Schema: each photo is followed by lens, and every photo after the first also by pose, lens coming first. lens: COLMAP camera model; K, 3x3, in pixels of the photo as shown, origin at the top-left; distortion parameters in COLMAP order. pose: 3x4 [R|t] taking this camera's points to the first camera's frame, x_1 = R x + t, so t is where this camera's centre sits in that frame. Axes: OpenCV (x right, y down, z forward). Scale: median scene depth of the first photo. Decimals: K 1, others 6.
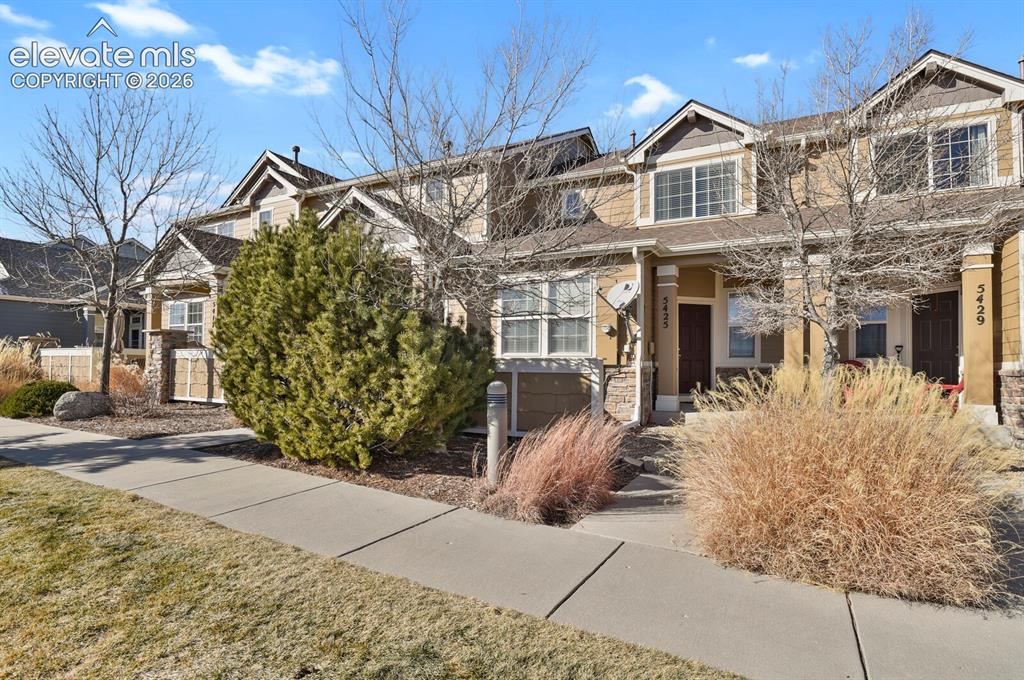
lens RADIAL K [[512.9, 0, 521.1], [0, 512.9, 359.4], [0, 0, 1]] dist [-0.024723, -0.000439]
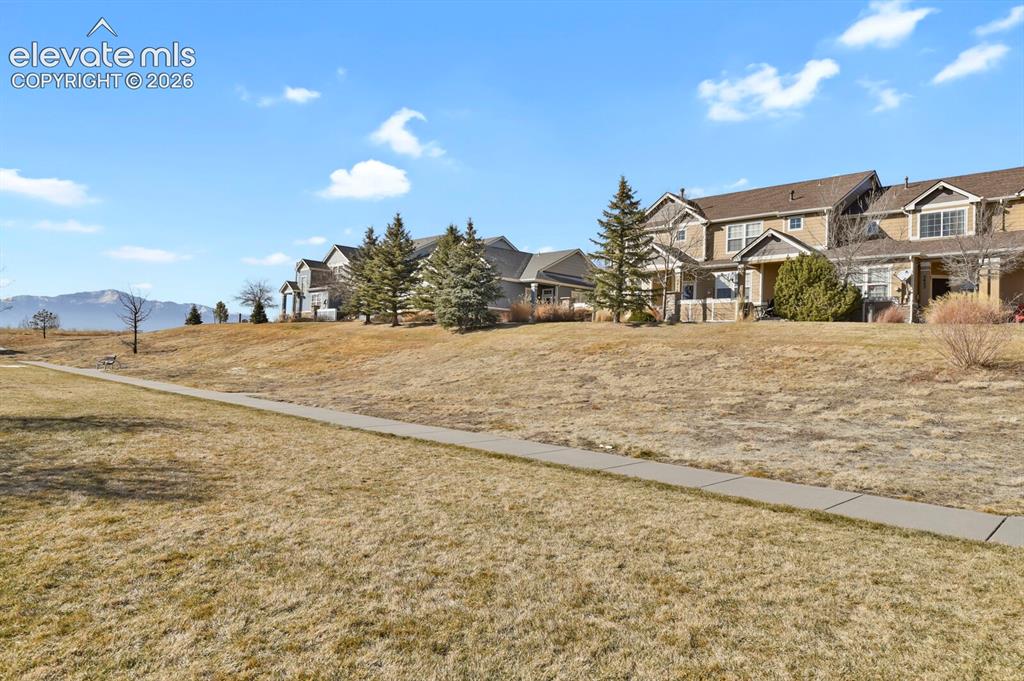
lens RADIAL K [[665.7, 0, 512.0], [0, 665.7, 340.5], [0, 0, 1]] dist [-0.000816, -0.000134]
pose [[0.956708, 0.017046, -0.290549, -0.874920], [-0.023520, 0.999546, -0.018806, 0.382744], [0.290097, 0.024826, 0.956675, -3.384829]]
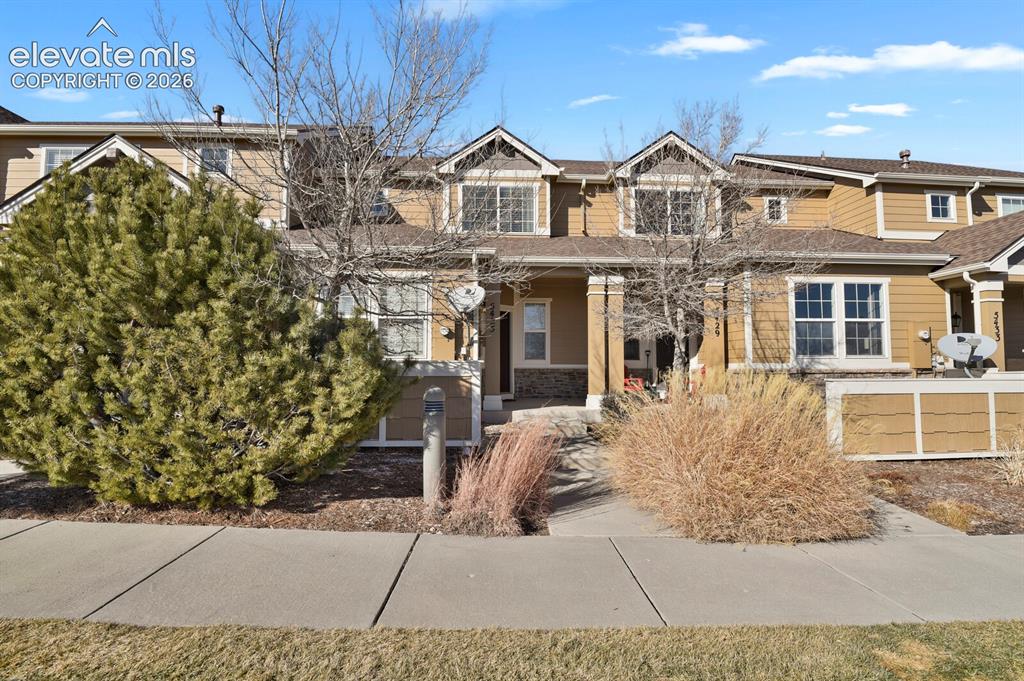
lens RADIAL K [[495.1, 0, 512.0], [0, 495.1, 340.5], [0, 0, 1]] dist [-0.014056, -0.009601]
pose [[0.859651, 0.020133, 0.510486, -0.287319], [-0.000016, 0.999224, -0.039382, -0.004094], [-0.510882, 0.033846, 0.858984, 0.127757]]
